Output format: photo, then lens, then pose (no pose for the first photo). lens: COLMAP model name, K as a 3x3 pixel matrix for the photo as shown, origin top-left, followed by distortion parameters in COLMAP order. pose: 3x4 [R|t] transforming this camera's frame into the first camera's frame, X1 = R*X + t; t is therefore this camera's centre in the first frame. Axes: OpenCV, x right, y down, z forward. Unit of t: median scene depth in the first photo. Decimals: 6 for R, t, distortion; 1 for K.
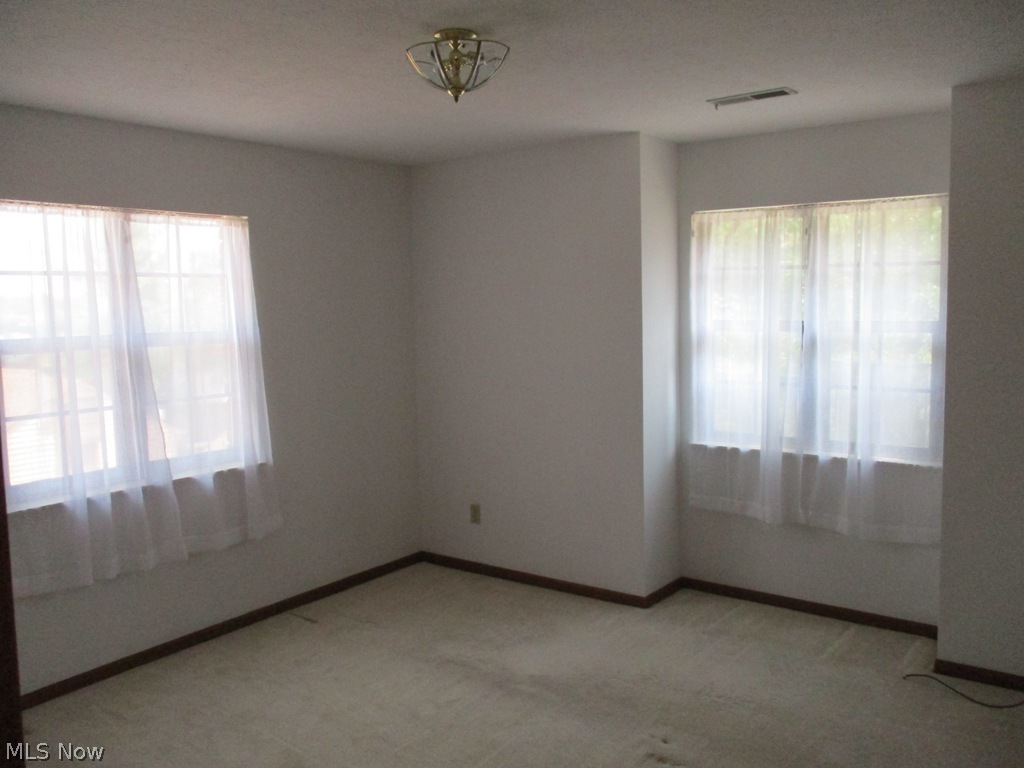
lens RADIAL K [[881.3, 0, 512.0], [0, 881.3, 384.0], [0, 0, 1]] dist [-0.003653, -0.002456]
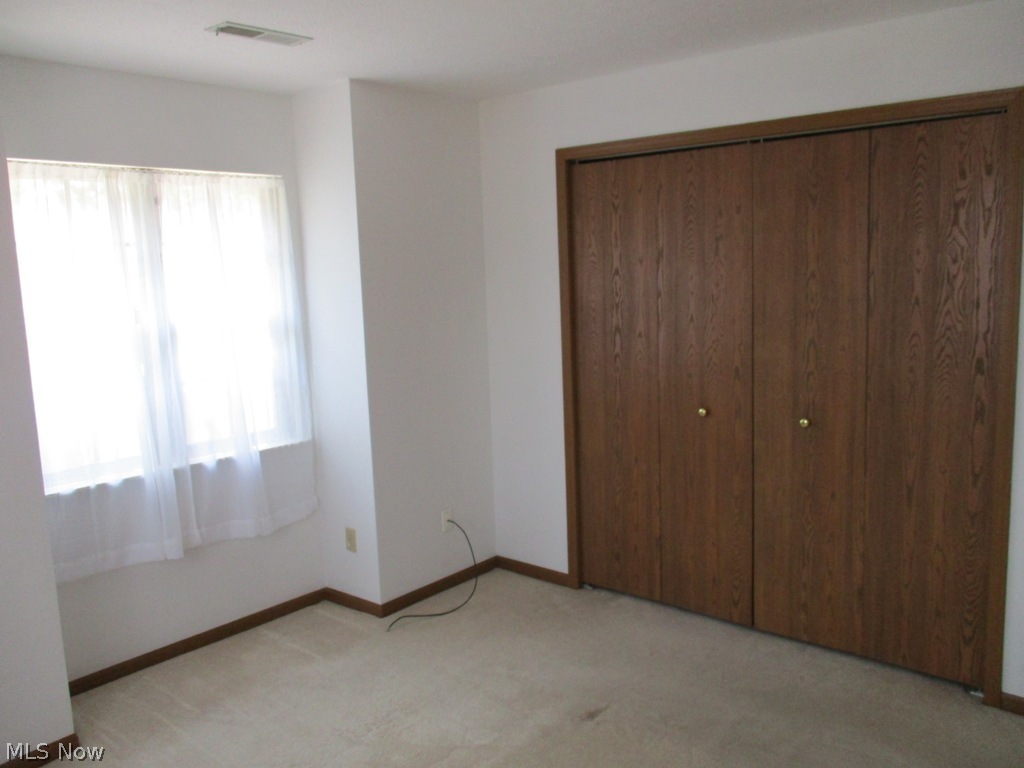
lens RADIAL K [[881.3, 0, 512.0], [0, 881.3, 384.0], [0, 0, 1]] dist [-0.003653, -0.002456]
pose [[0.076236, -0.127022, 0.988966, -0.478731], [0.132511, 0.984345, 0.116213, -0.055441], [-0.988245, 0.122189, 0.091875, 0.608853]]
